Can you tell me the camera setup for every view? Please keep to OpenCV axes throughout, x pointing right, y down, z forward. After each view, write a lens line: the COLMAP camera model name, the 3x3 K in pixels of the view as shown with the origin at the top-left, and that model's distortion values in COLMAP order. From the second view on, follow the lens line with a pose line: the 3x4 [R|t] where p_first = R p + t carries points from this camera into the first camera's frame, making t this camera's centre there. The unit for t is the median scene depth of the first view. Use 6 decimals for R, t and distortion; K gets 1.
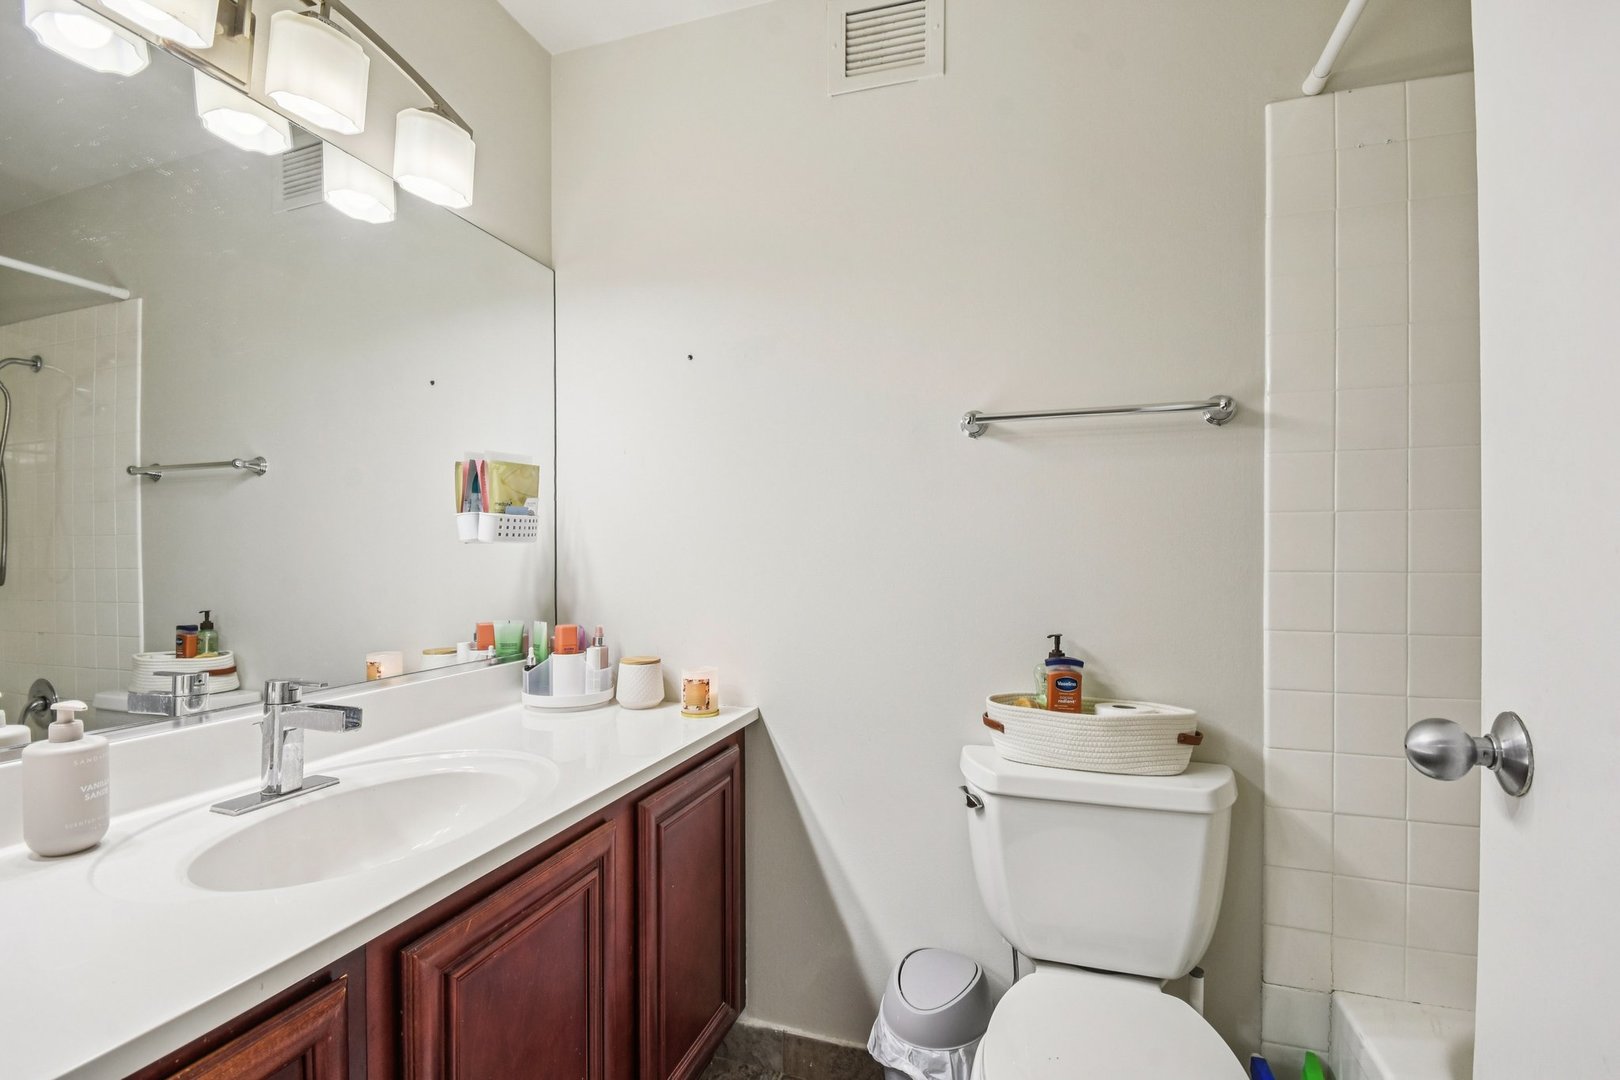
lens RADIAL K [[717.9, 0, 815.1], [0, 717.9, 548.6], [0, 0, 1]] dist [-0.001121, -0.002465]
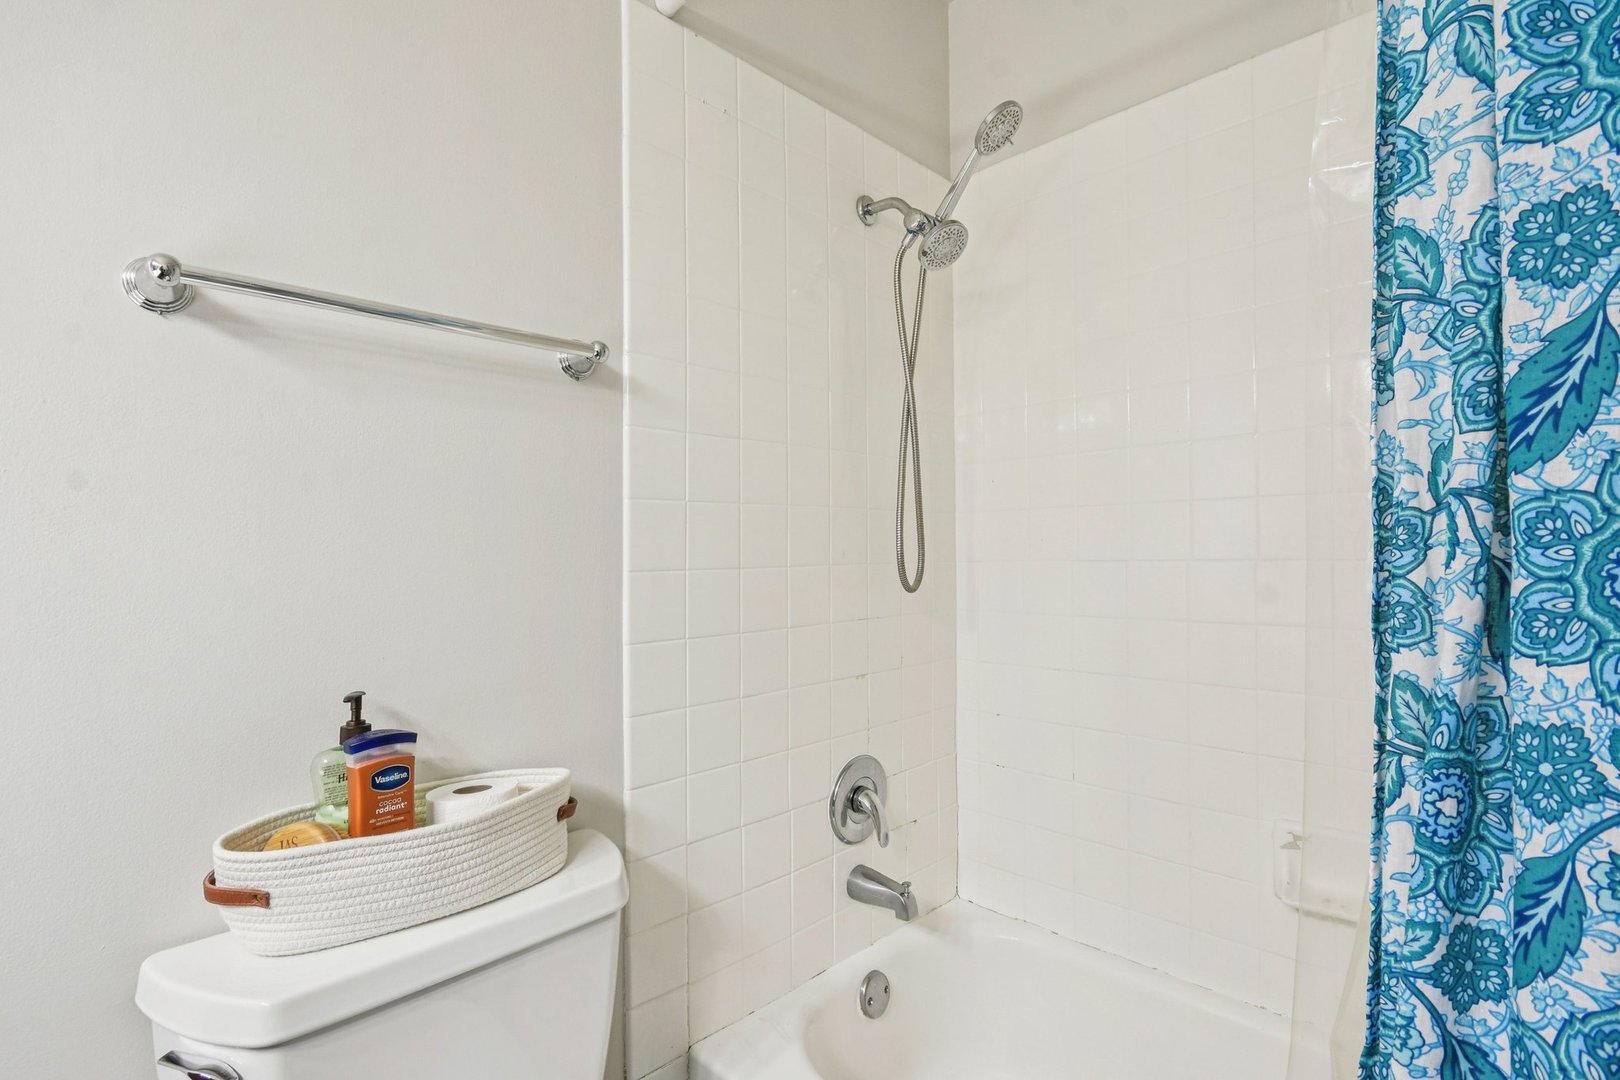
lens RADIAL K [[763.6, 0, 809.5], [0, 763.6, 546.8], [0, 0, 1]] dist [-0.011090, -0.001360]
pose [[0.448695, -0.003831, 0.893677, -0.042738], [-0.006288, 0.999953, 0.007443, -0.004277], [-0.893663, -0.008959, 0.448649, 0.427567]]
